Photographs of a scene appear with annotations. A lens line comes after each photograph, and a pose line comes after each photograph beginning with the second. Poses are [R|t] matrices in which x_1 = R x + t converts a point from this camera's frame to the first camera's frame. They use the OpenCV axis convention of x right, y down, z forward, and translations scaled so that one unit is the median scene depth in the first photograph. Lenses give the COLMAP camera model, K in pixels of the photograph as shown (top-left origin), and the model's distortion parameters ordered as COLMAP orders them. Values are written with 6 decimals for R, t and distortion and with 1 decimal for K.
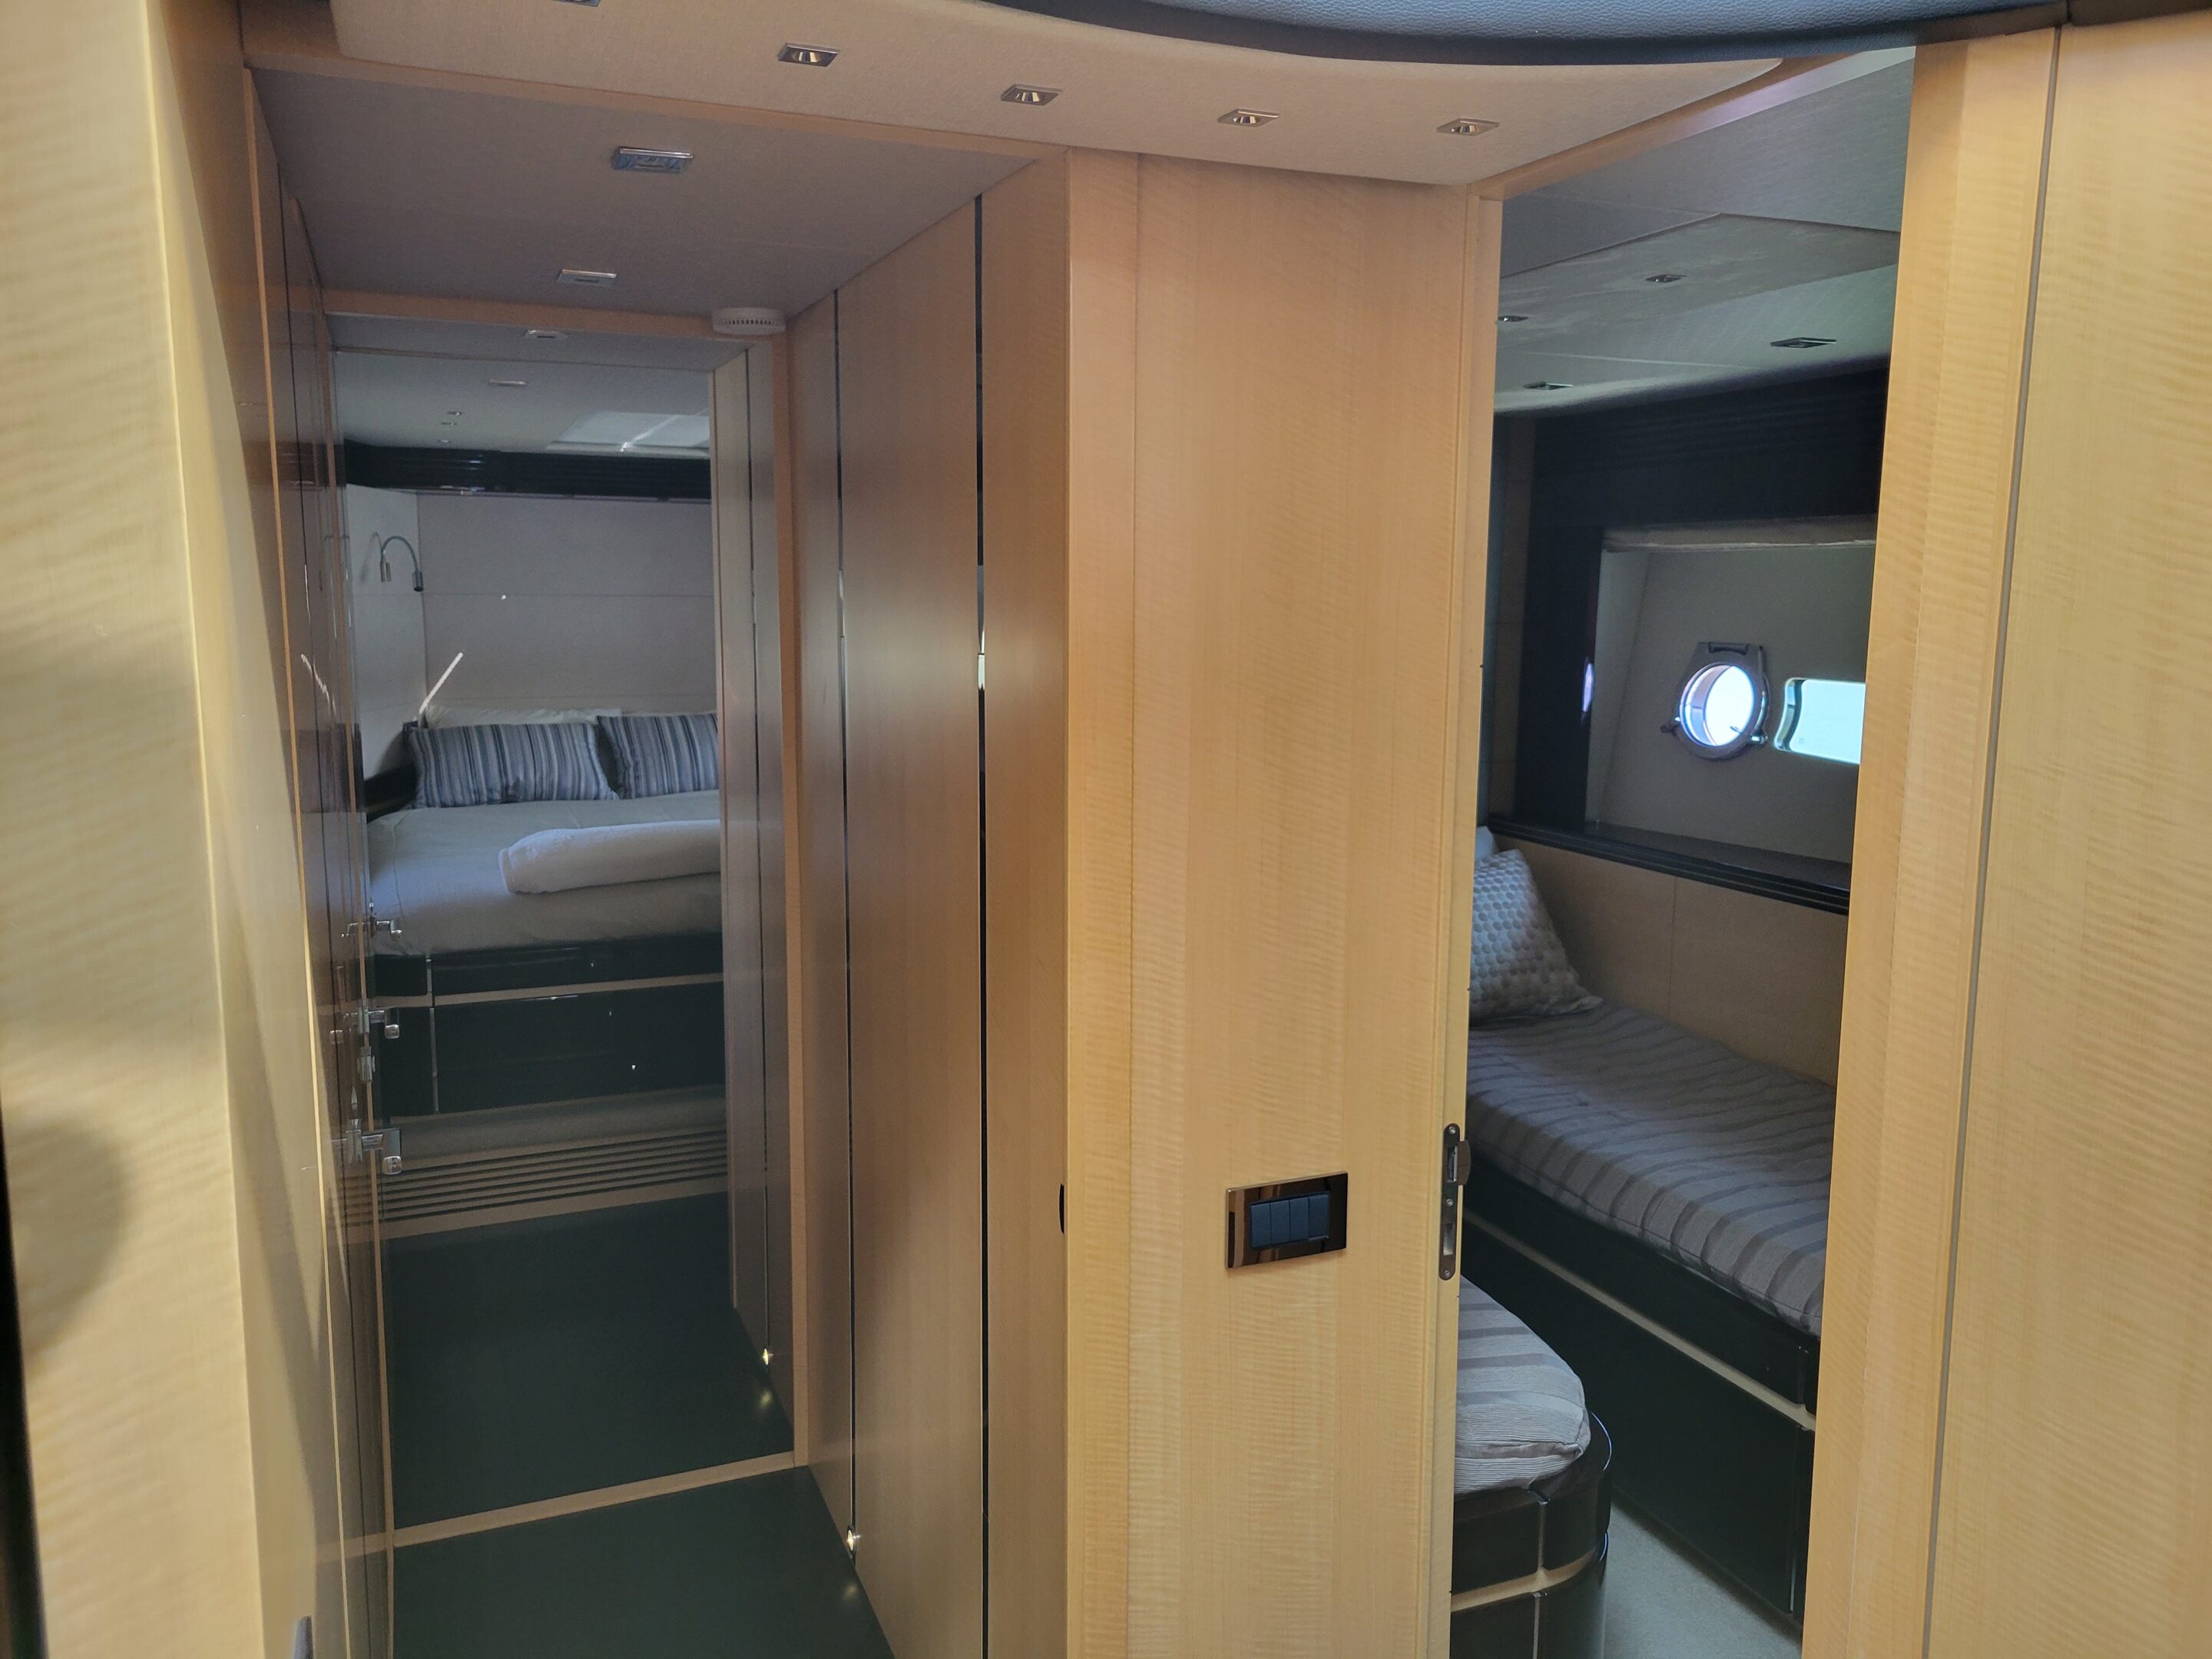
lens RADIAL K [[1652.7, 0, 1109.0], [0, 1652.7, 847.4], [0, 0, 1]] dist [0.042691, -0.006888]
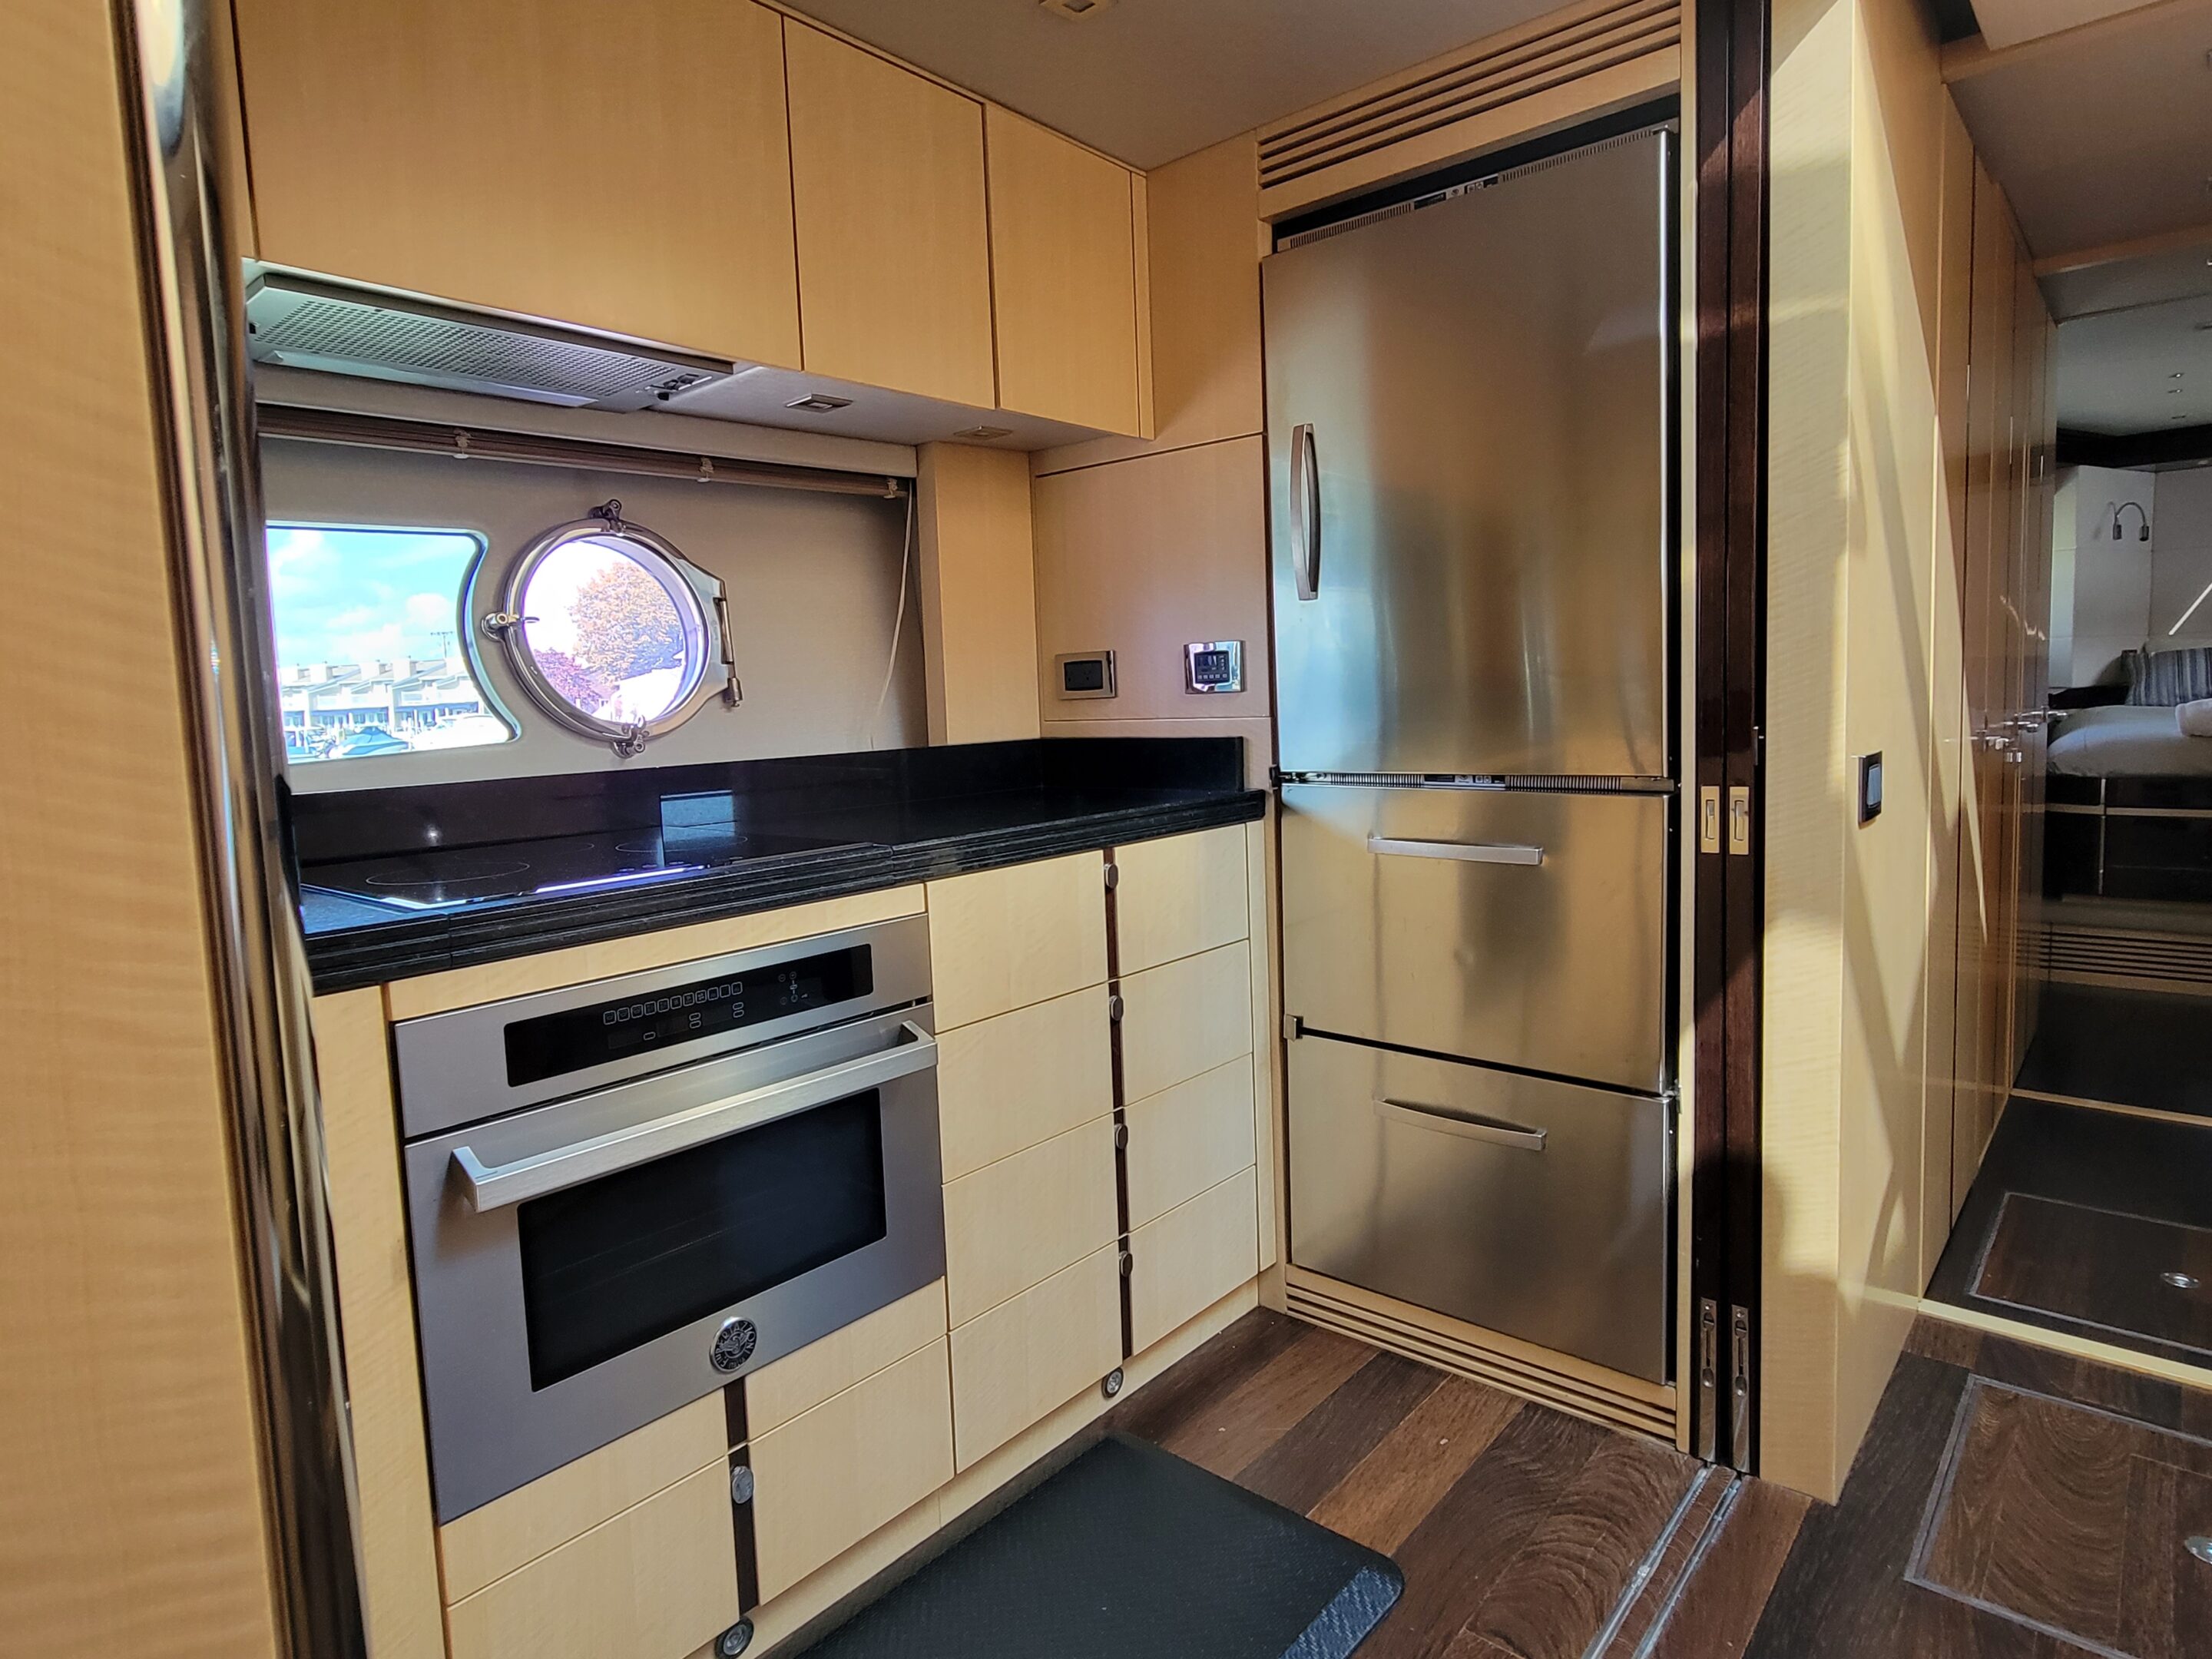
lens RADIAL K [[1244.0, 0, 1106.0], [0, 1244.0, 829.5], [0, 0, 1]] dist [-0.015233, -0.000813]
pose [[0.435046, 0.059285, -0.898454, 0.090714], [-0.086345, 0.995978, 0.023911, 0.103608], [0.896259, 0.067174, 0.438416, -0.102056]]
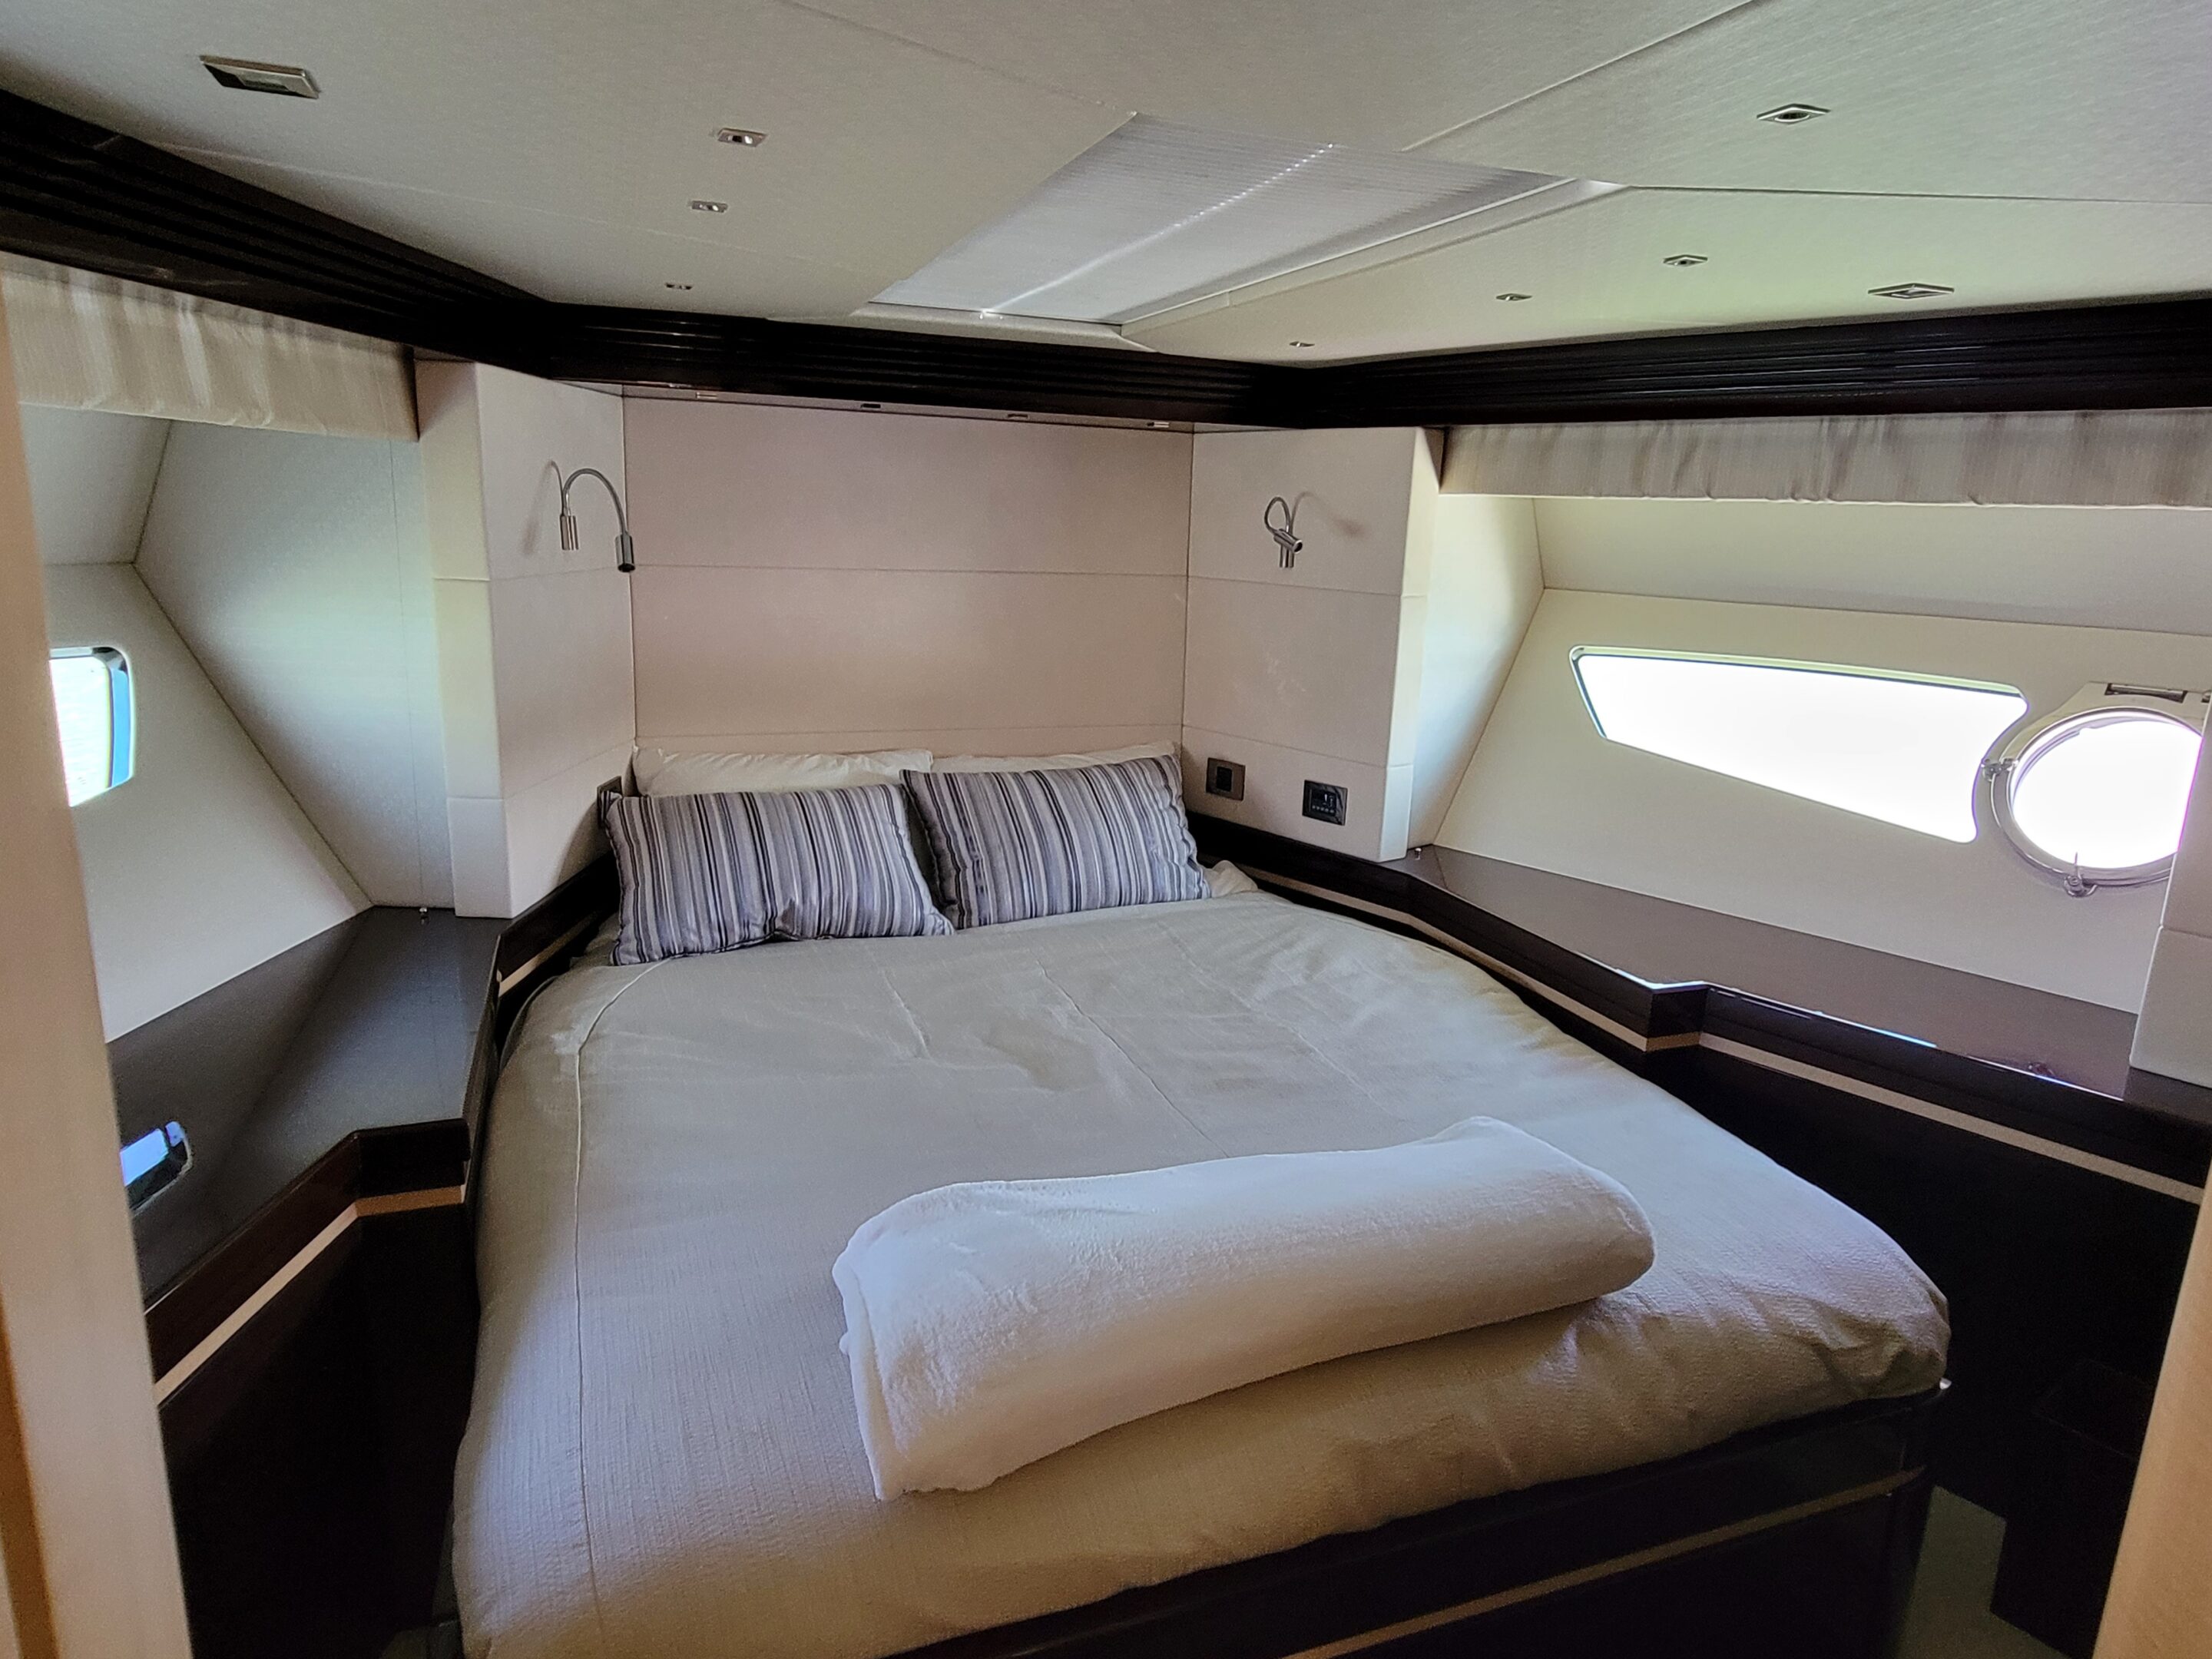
lens RADIAL K [[1339.9, 0, 1106.0], [0, 1339.9, 829.5], [0, 0, 1]] dist [0.000434, -0.001368]
pose [[0.998705, 0.038252, -0.033556, -0.215625], [-0.035109, 0.995347, 0.089733, -0.104210], [0.036833, -0.088439, 0.995400, 0.505024]]
